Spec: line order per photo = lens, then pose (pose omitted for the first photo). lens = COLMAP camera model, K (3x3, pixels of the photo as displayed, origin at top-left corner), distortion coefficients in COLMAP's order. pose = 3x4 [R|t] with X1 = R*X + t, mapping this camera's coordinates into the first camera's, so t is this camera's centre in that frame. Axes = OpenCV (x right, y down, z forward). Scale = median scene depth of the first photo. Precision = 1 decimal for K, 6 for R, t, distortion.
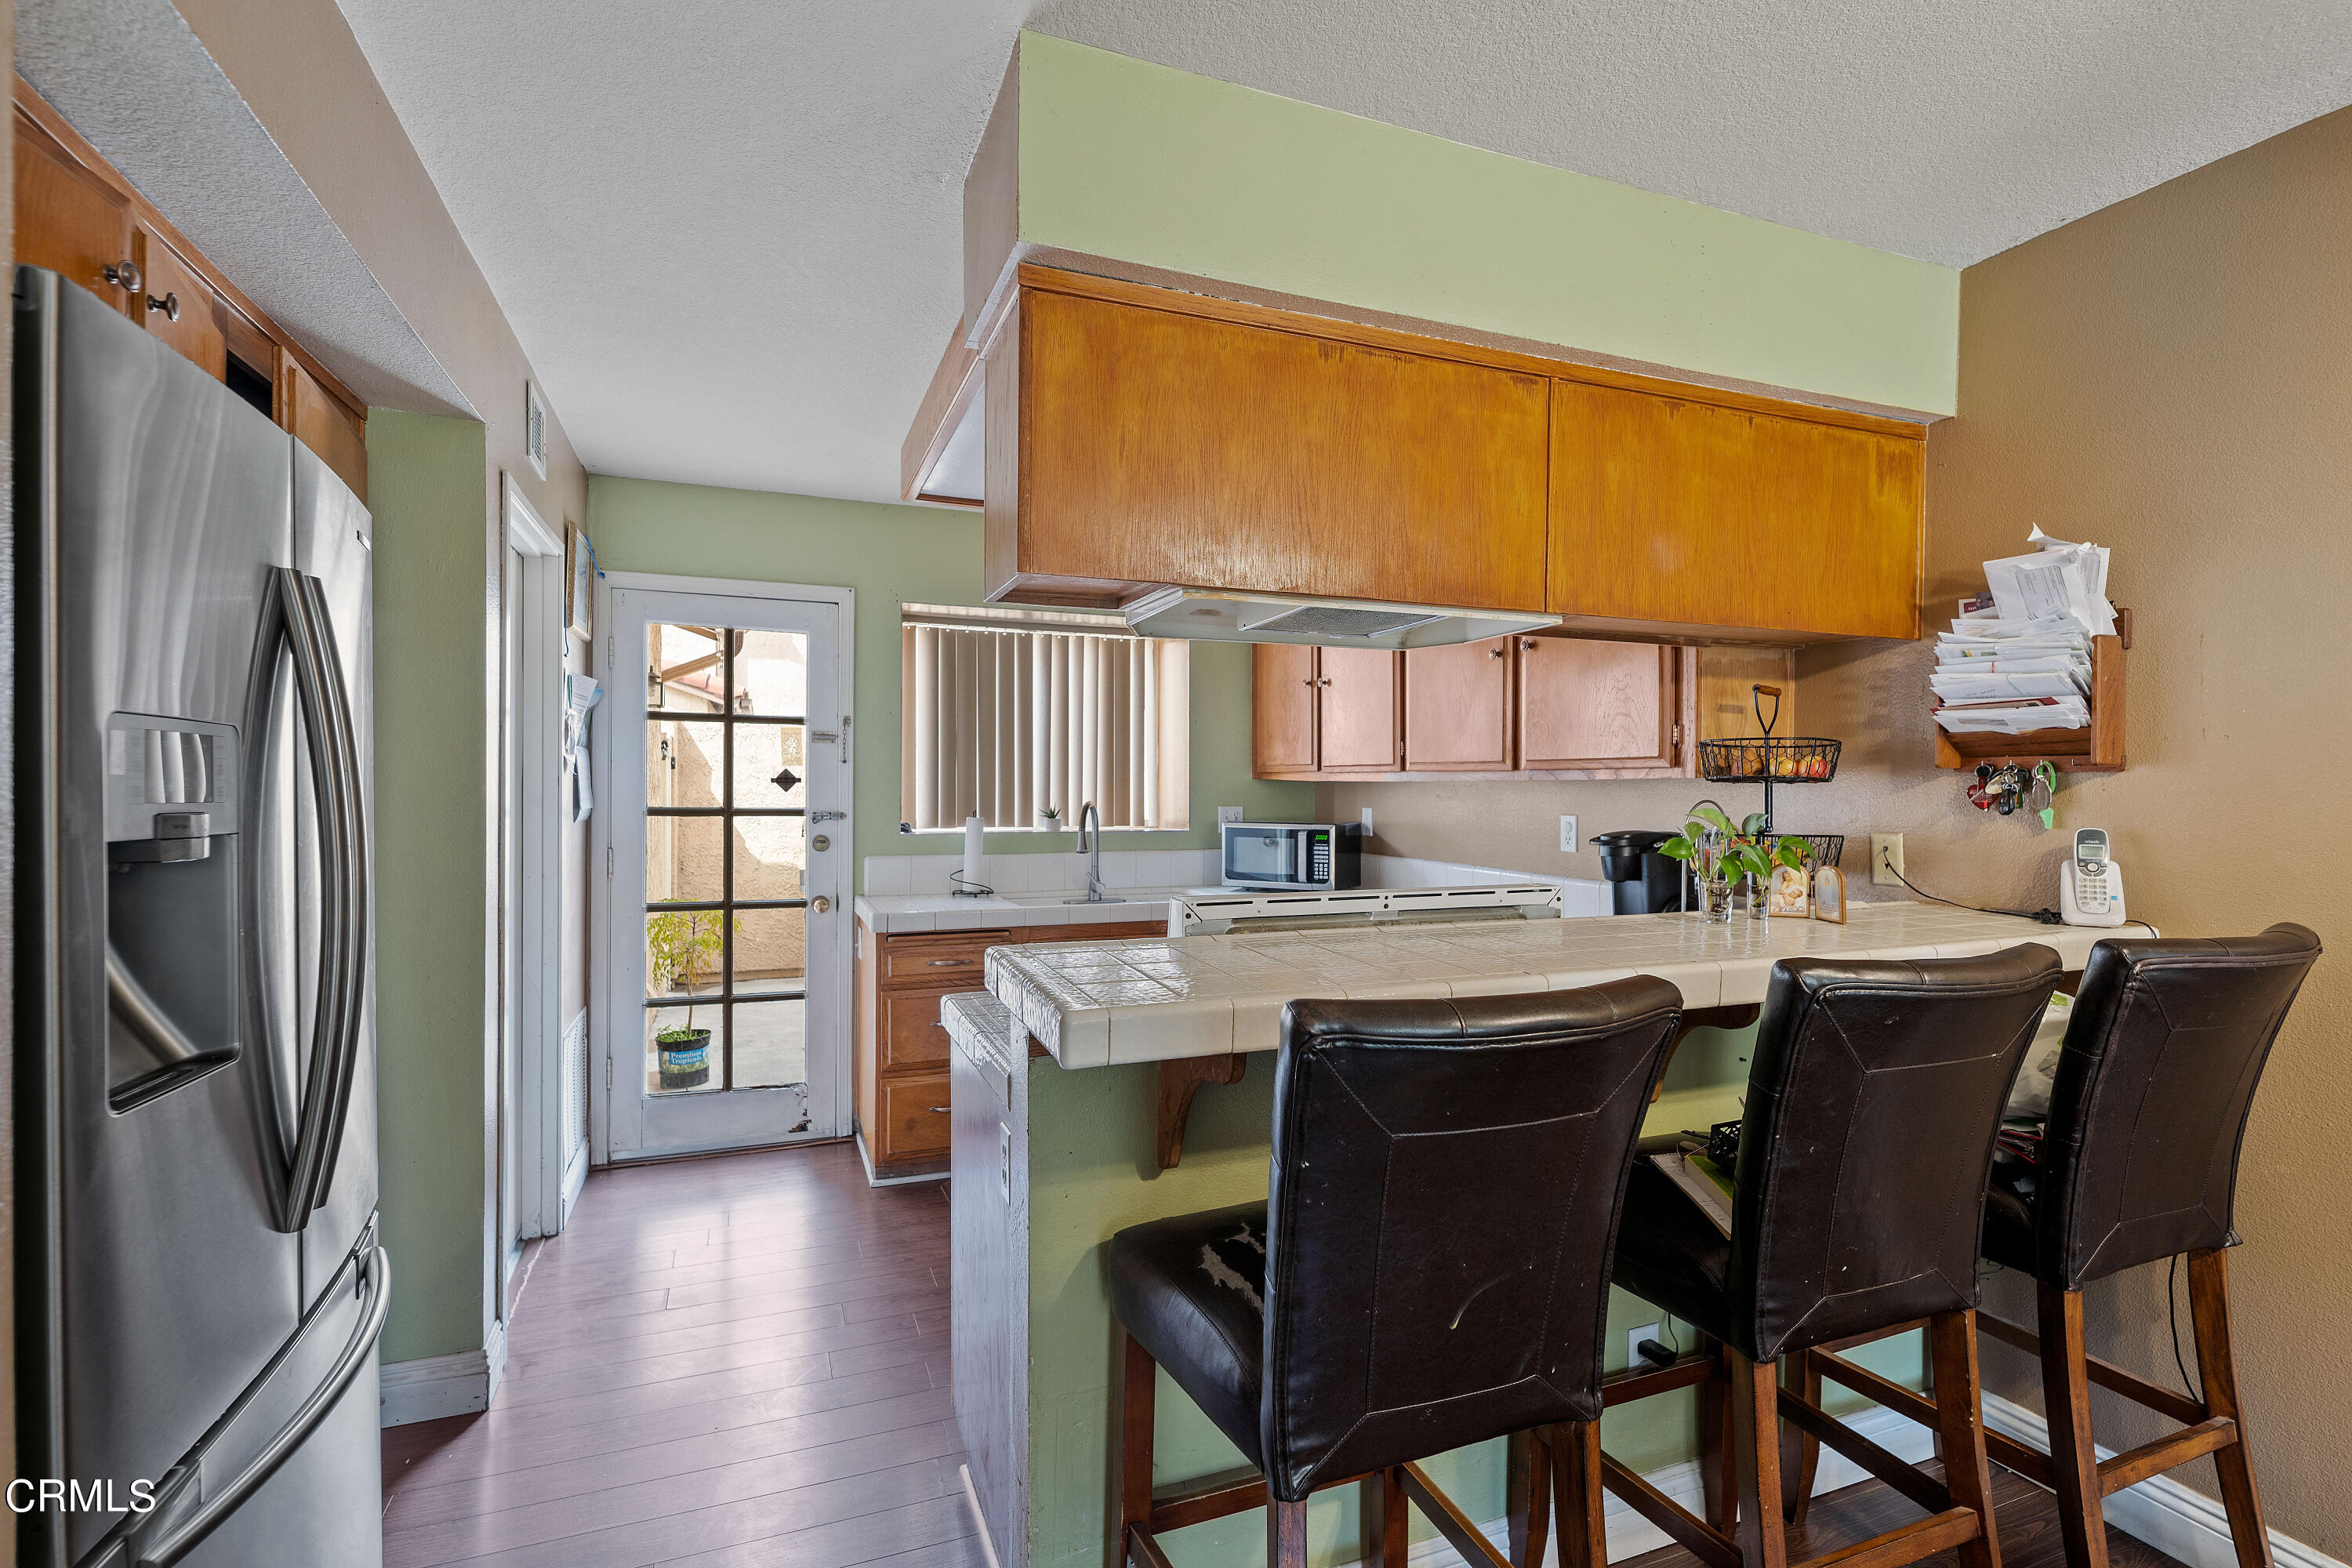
lens RADIAL K [[1089.9, 0, 1176.0], [0, 1089.9, 784.0], [0, 0, 1]] dist [0.015568, 0.000067]
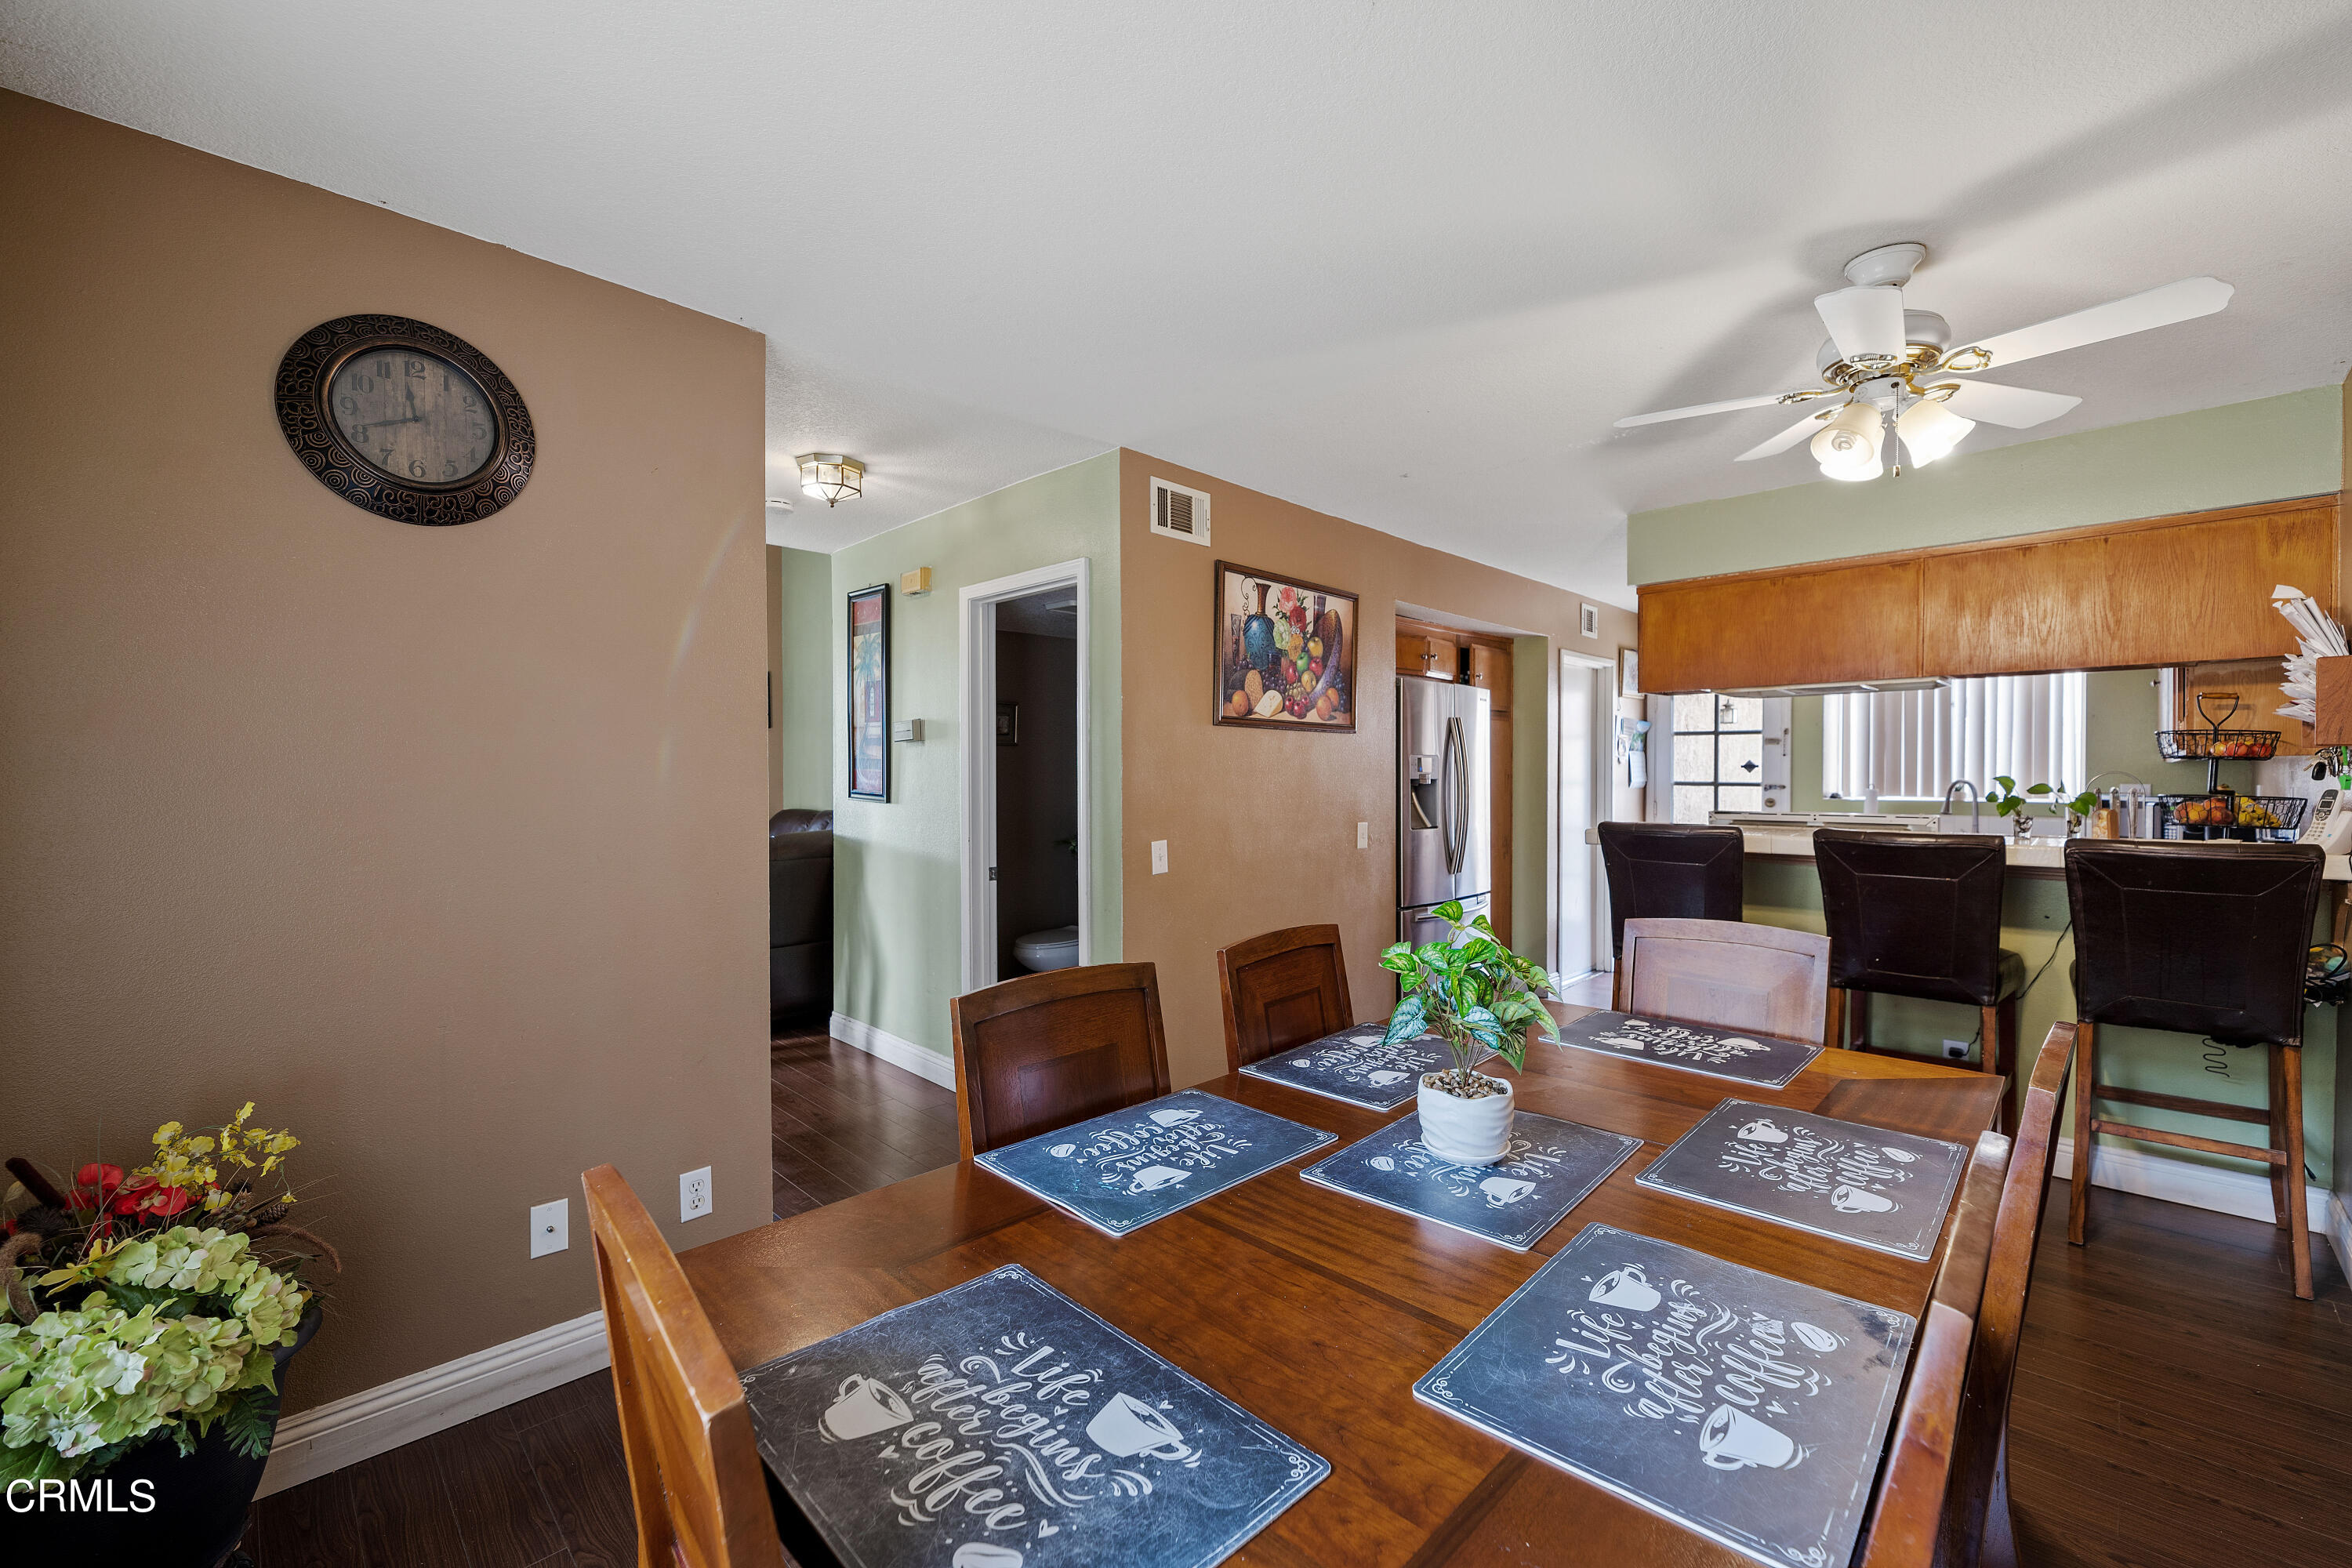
lens RADIAL K [[956.0, 0, 1188.0], [0, 956.0, 787.5], [0, 0, 1]] dist [-0.000436, -0.000261]
pose [[0.401719, 0.008628, -0.915722, 0.746841], [0.004384, 0.999926, 0.011345, 0.009782], [0.915752, -0.008572, 0.401652, -0.487009]]
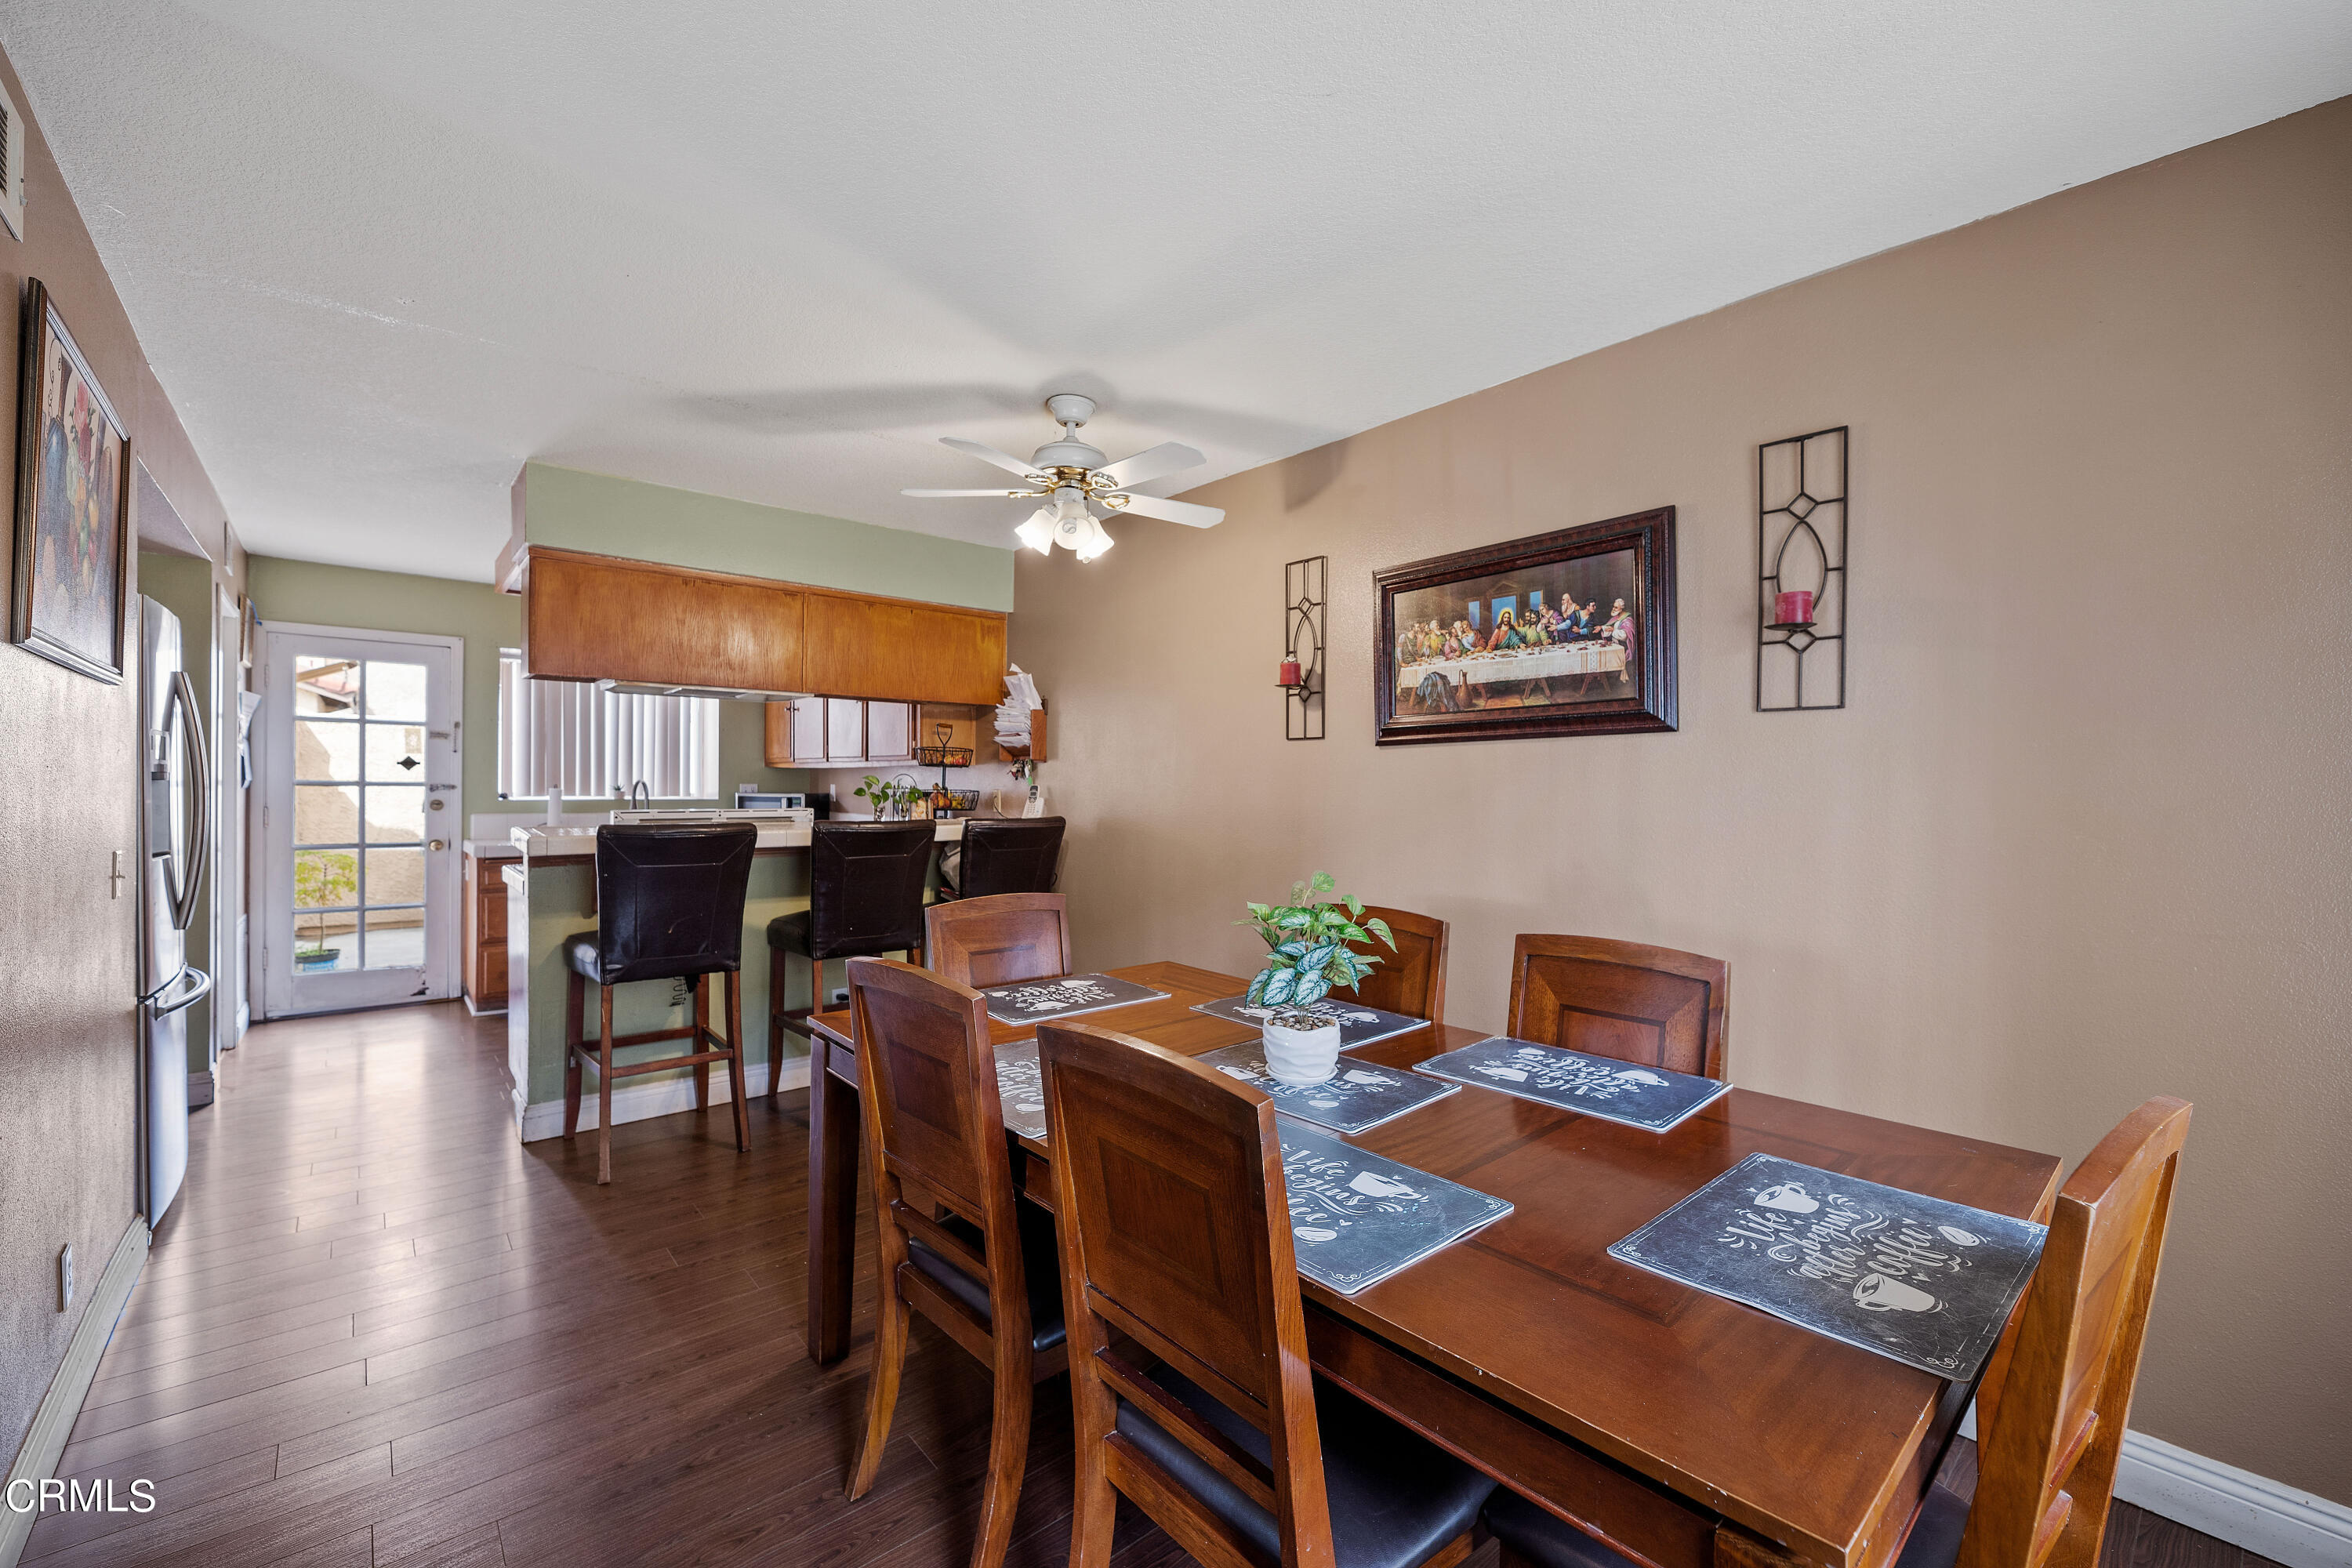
lens RADIAL K [[956.0, 0, 1188.0], [0, 956.0, 787.5], [0, 0, 1]] dist [-0.000436, -0.000261]
pose [[0.941089, 0.003469, 0.338142, 0.226435], [-0.006071, 0.999960, 0.006637, 0.015999], [-0.338105, -0.008299, 0.941072, -0.654222]]
